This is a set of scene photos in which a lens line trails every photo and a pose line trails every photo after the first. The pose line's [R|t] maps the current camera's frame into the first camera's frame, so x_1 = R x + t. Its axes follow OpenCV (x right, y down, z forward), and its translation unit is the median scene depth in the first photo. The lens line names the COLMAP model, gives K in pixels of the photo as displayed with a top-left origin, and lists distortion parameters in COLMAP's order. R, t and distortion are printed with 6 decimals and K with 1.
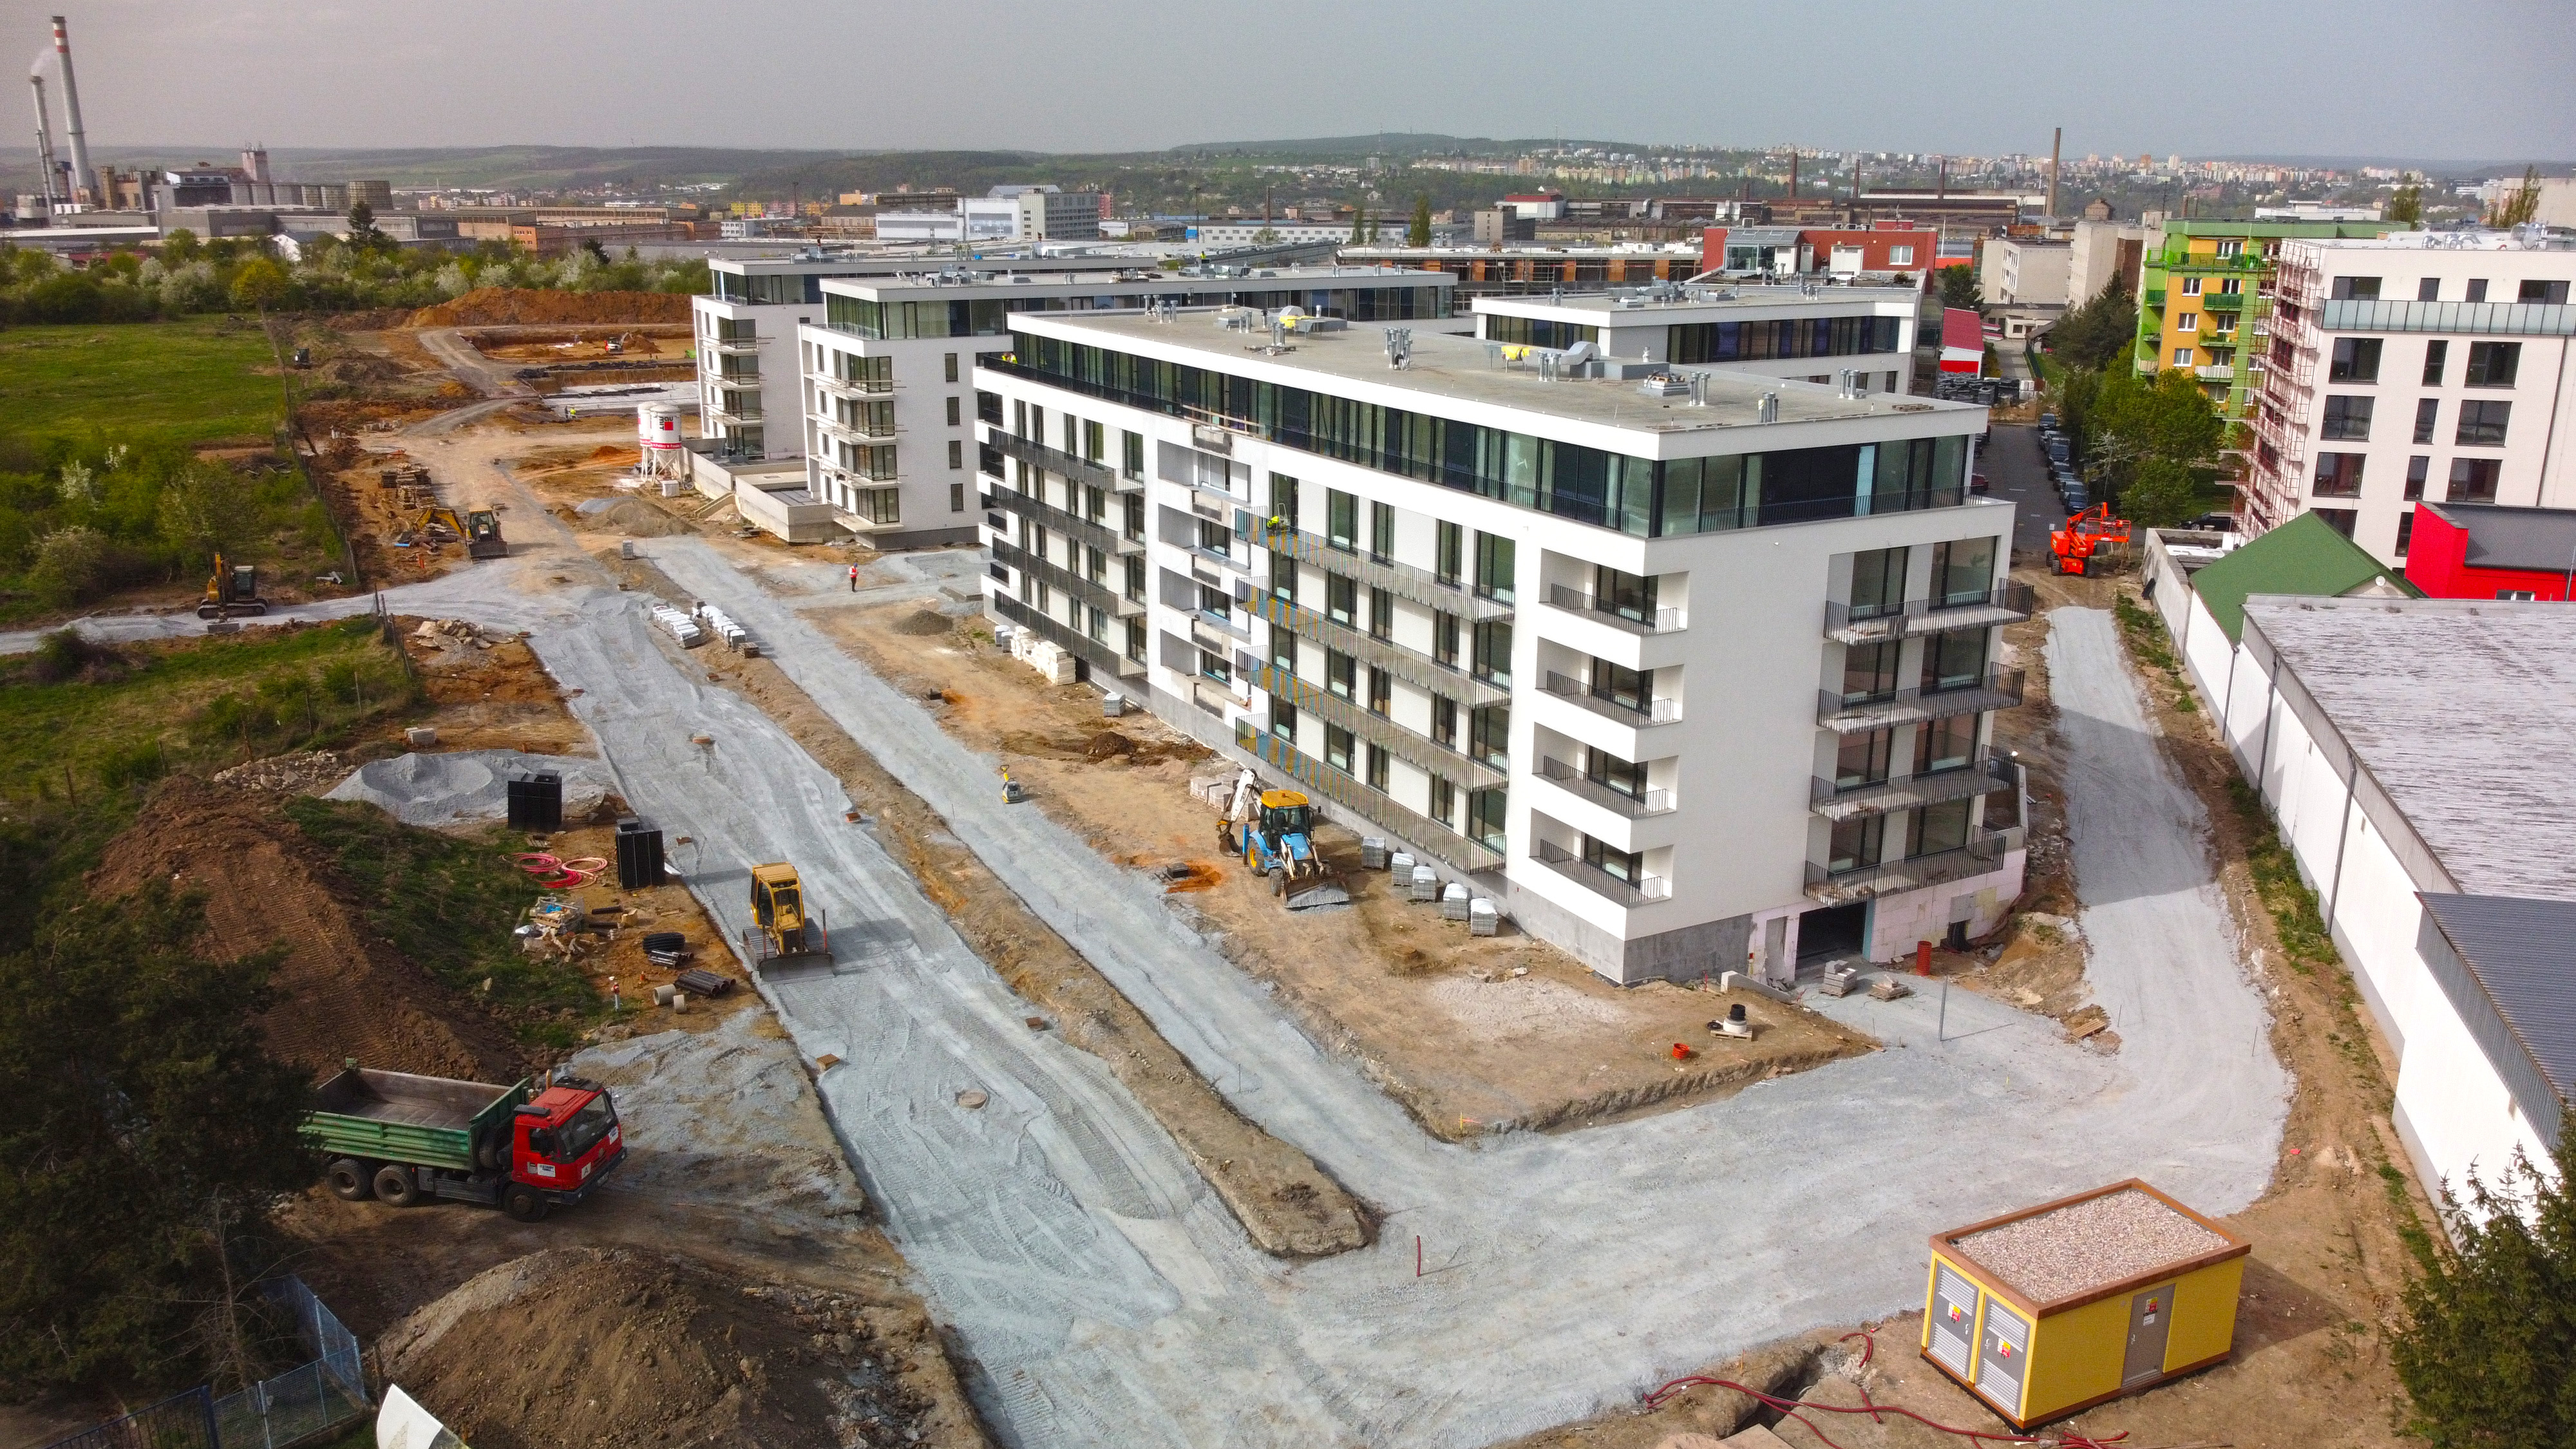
lens RADIAL K [[1944.9, 0, 1288.0], [0, 1944.9, 724.5], [0, 0, 1]] dist [0.001759, 0.000695]
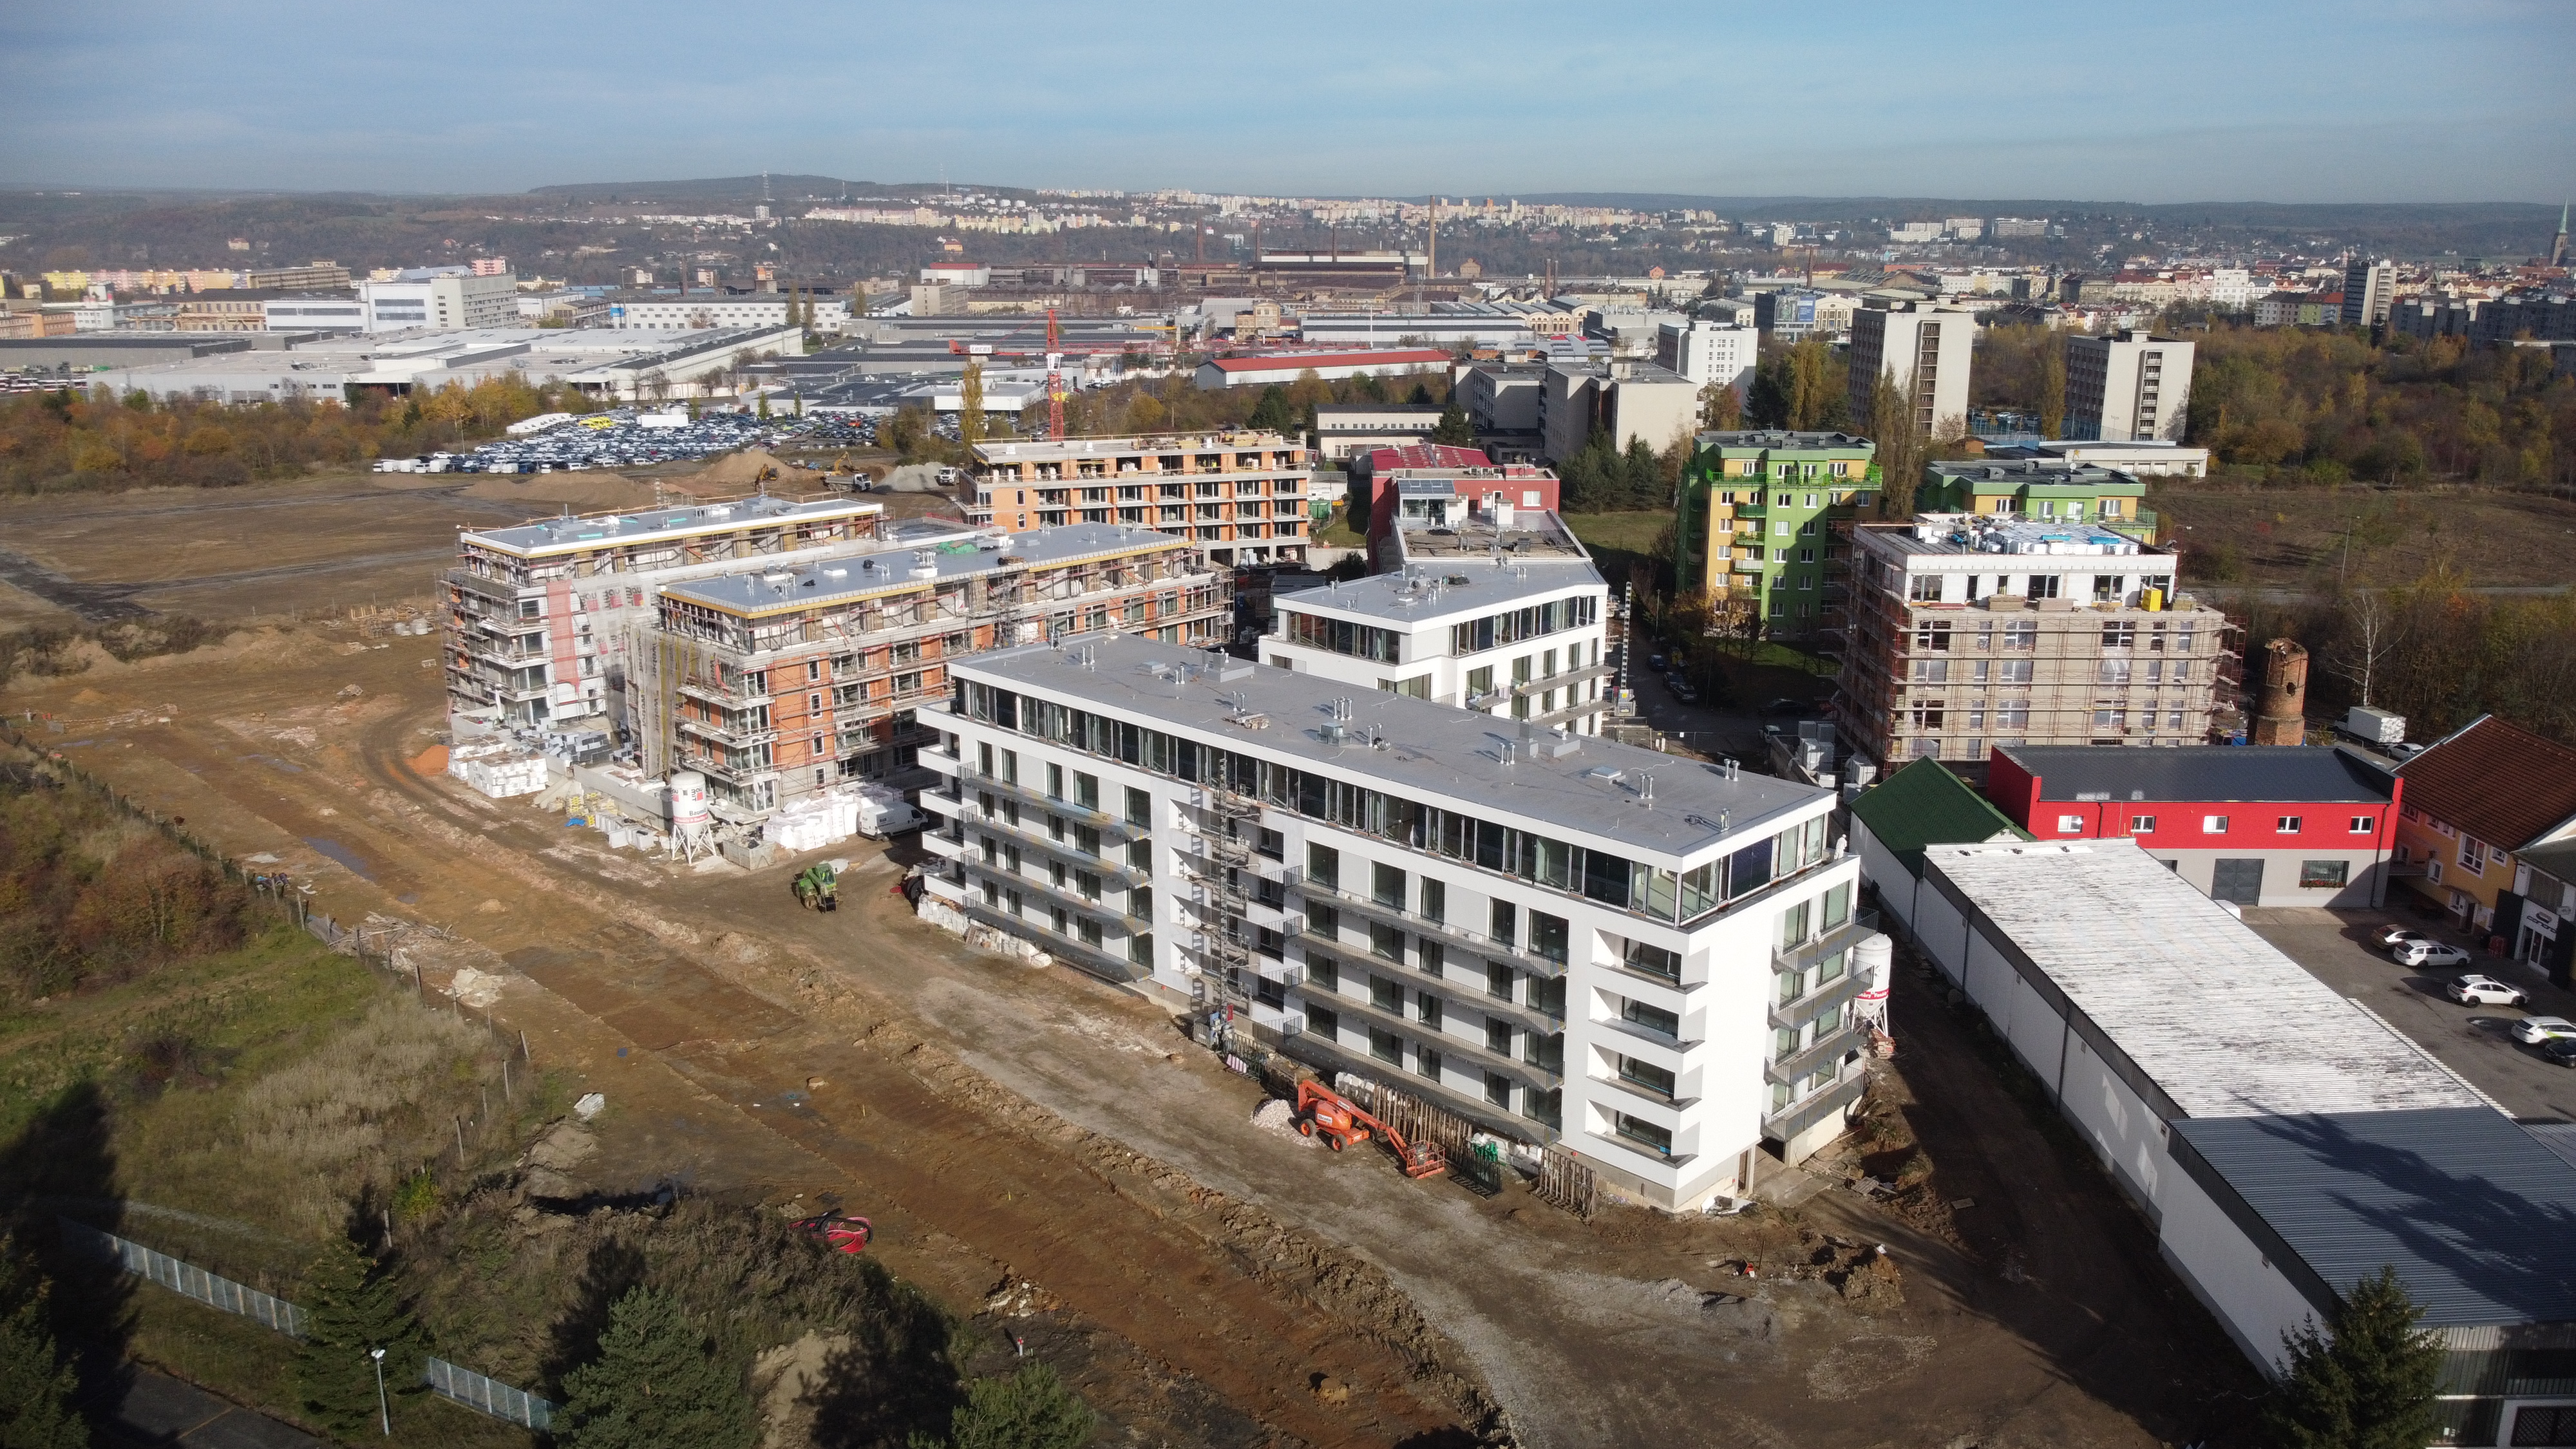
lens RADIAL K [[1944.9, 0, 1288.0], [0, 1944.9, 724.5], [0, 0, 1]] dist [0.001759, 0.000695]
pose [[0.954322, -0.076798, 0.288742, -0.316391], [0.082351, 0.996578, -0.007114, -0.160416], [-0.287207, 0.030567, 0.957381, -0.209478]]
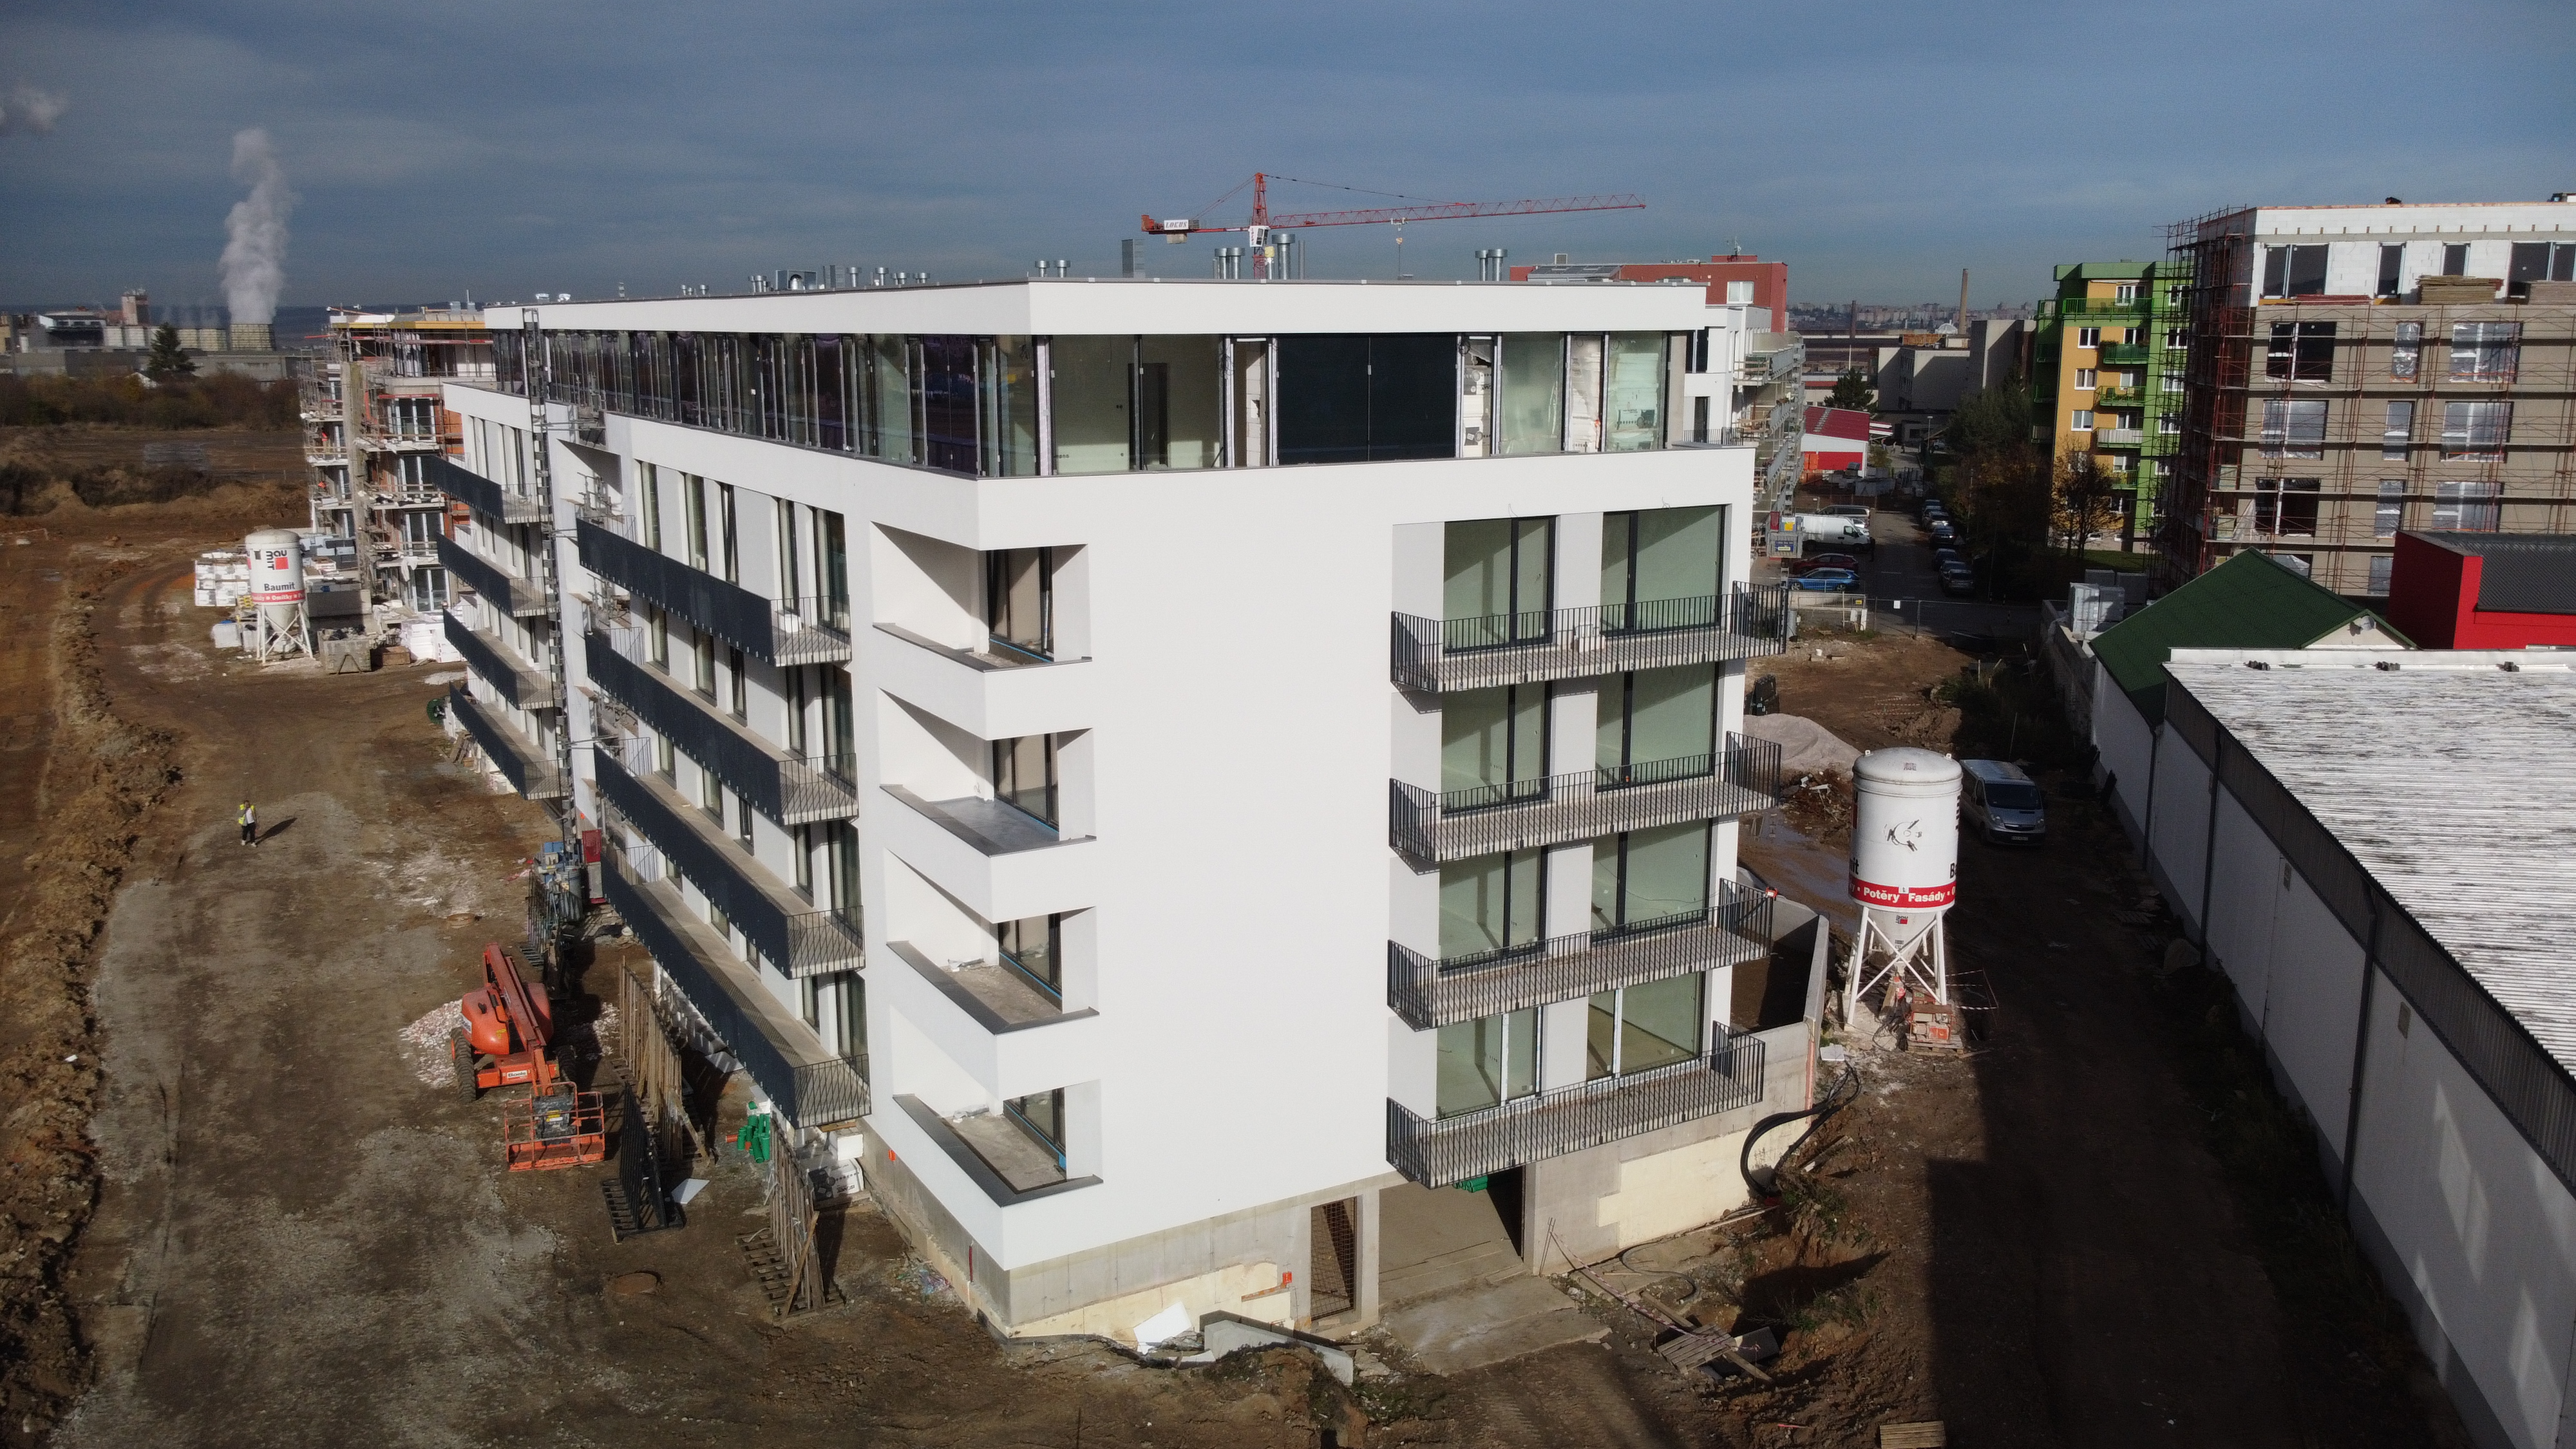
lens RADIAL K [[1944.9, 0, 1288.0], [0, 1944.9, 724.5], [0, 0, 1]] dist [0.001759, 0.000695]
pose [[0.999497, -0.009705, 0.030193, 0.149544], [0.011954, 0.997097, -0.075191, 0.004873], [-0.029376, 0.075514, 0.996712, 0.303972]]
